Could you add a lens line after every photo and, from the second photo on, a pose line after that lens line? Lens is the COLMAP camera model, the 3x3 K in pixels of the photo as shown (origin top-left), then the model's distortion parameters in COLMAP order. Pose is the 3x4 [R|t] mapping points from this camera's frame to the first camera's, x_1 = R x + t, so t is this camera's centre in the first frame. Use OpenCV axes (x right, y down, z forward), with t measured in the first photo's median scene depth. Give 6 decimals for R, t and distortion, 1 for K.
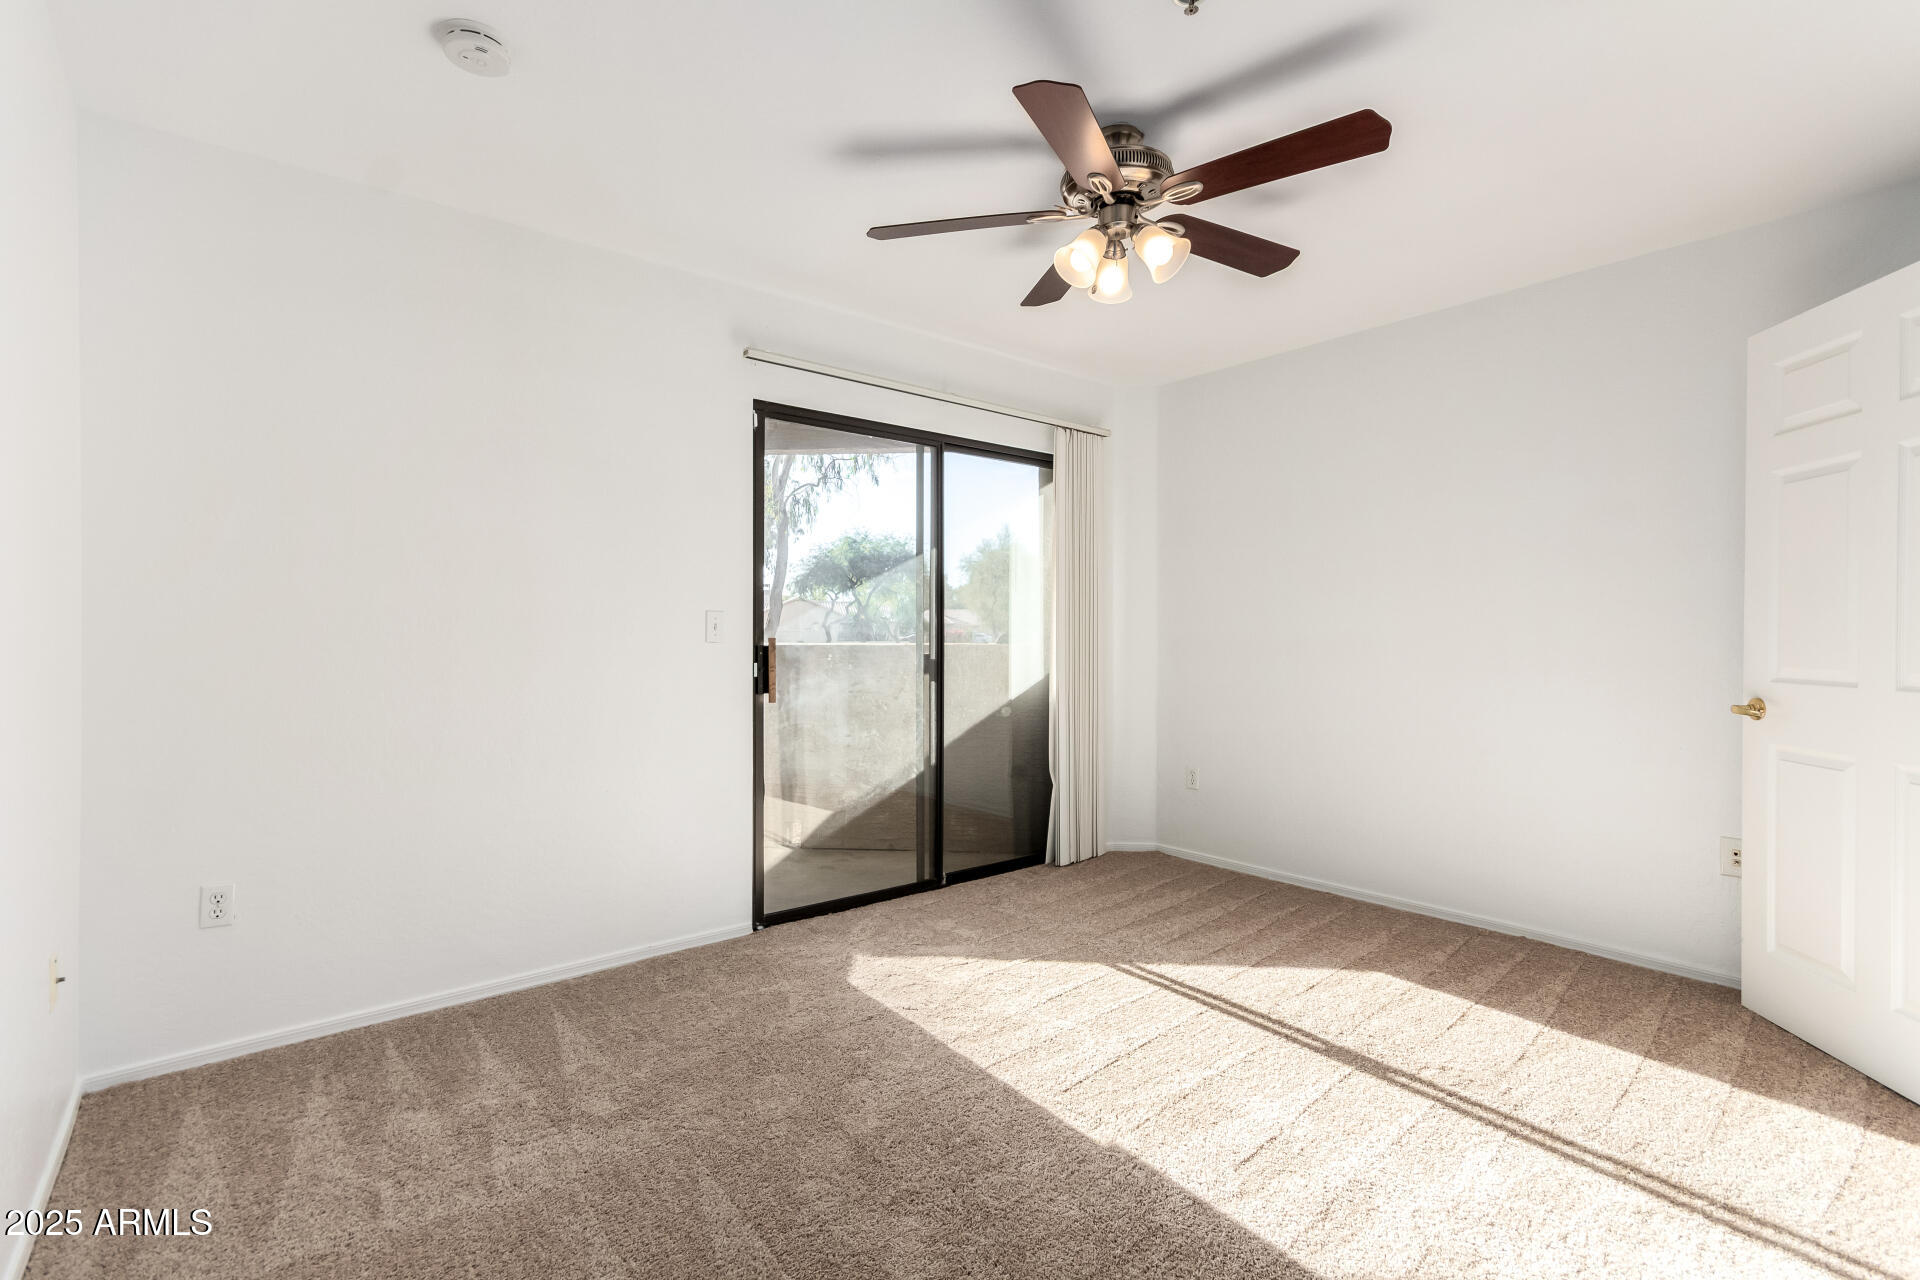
lens RADIAL K [[901.1, 0, 961.4], [0, 901.1, 637.5], [0, 0, 1]] dist [0.006727, 0.000273]
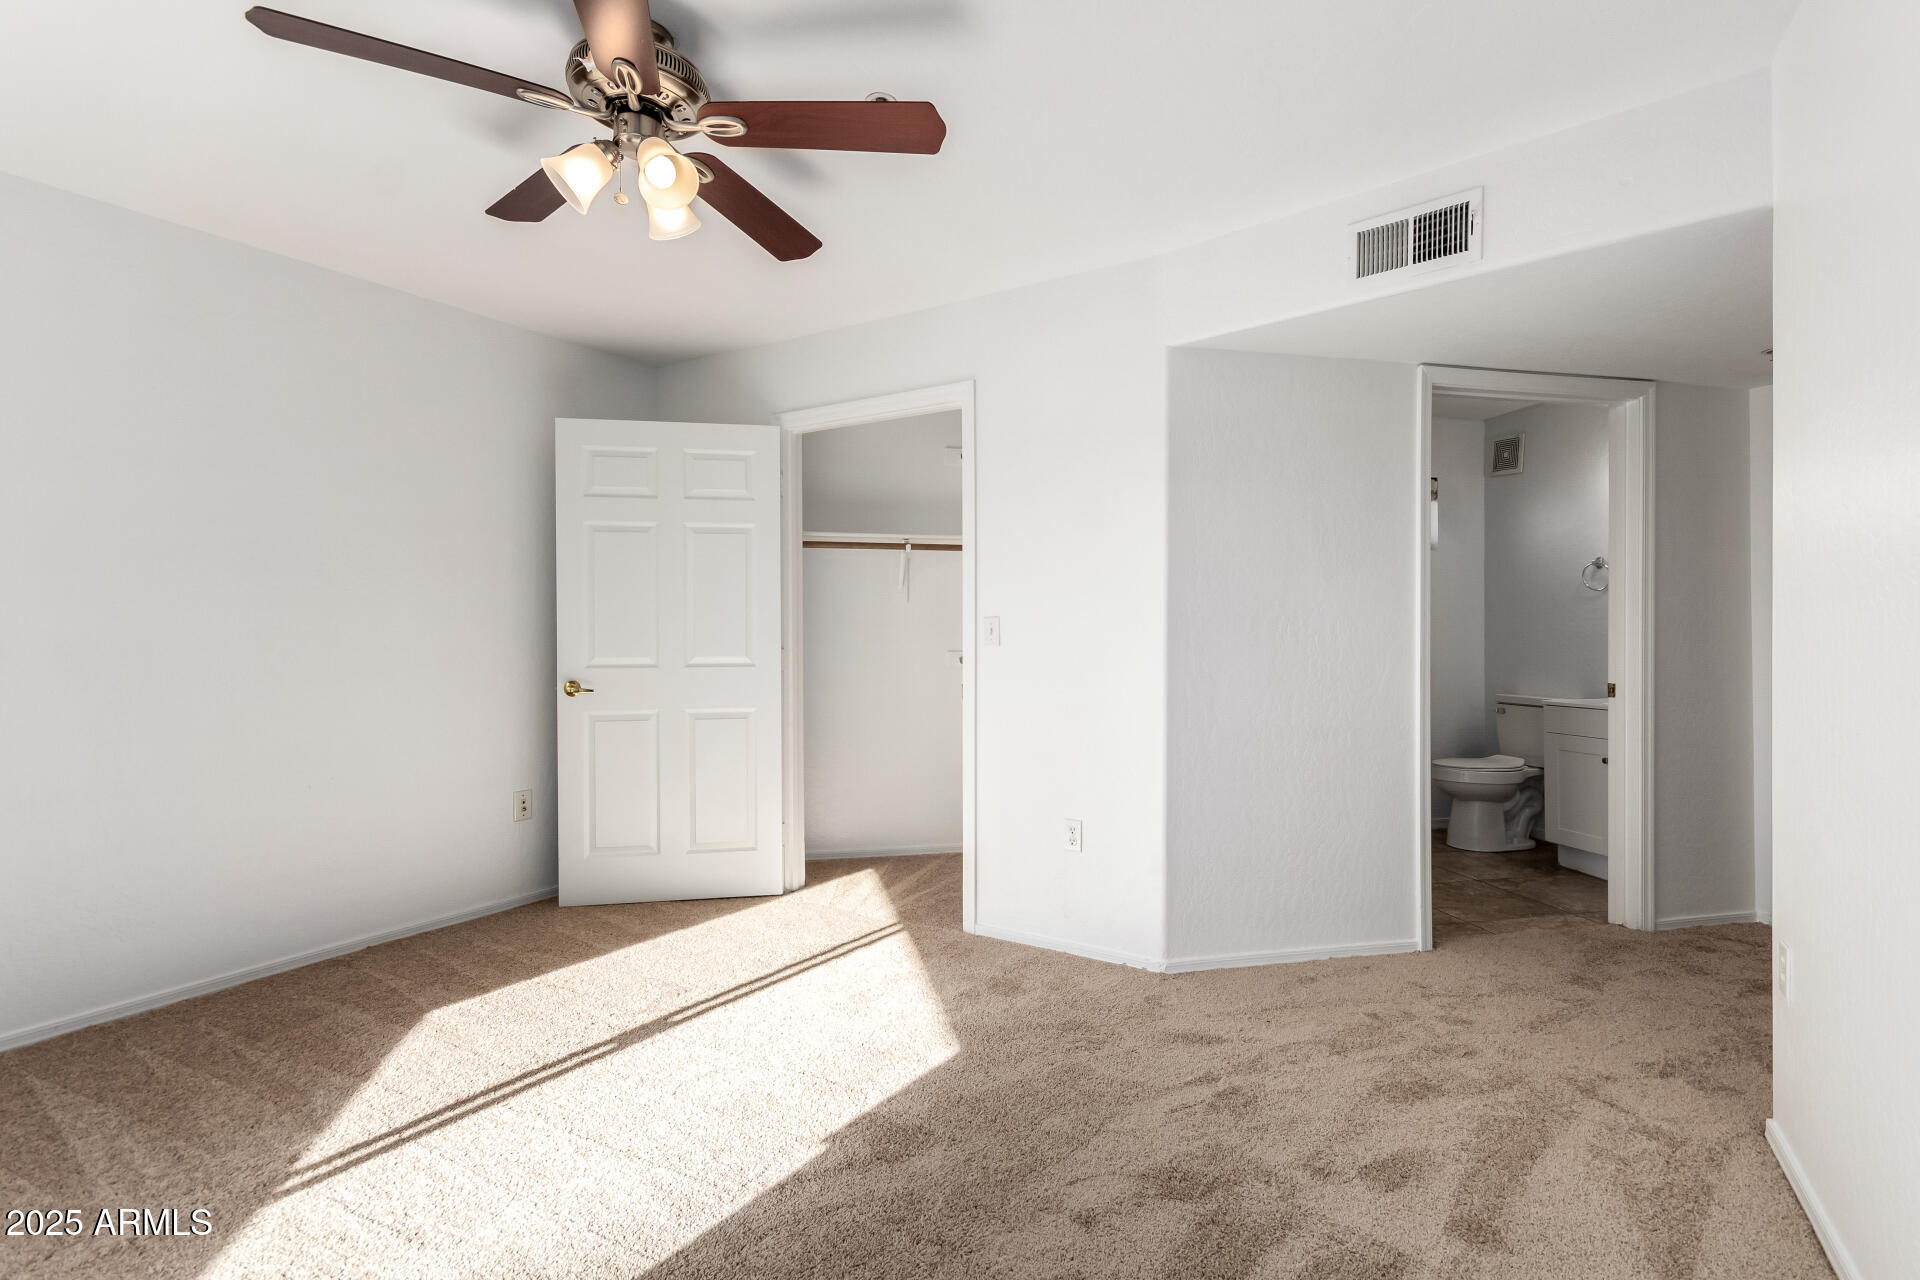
lens RADIAL K [[901.1, 0, 960.8], [0, 901.1, 634.4], [0, 0, 1]] dist [0.006727, 0.000273]
pose [[-0.326394, -0.005836, 0.945216, -0.597940], [0.004936, 0.999957, 0.007879, -0.011747], [-0.945221, 0.007237, -0.326351, 0.840956]]
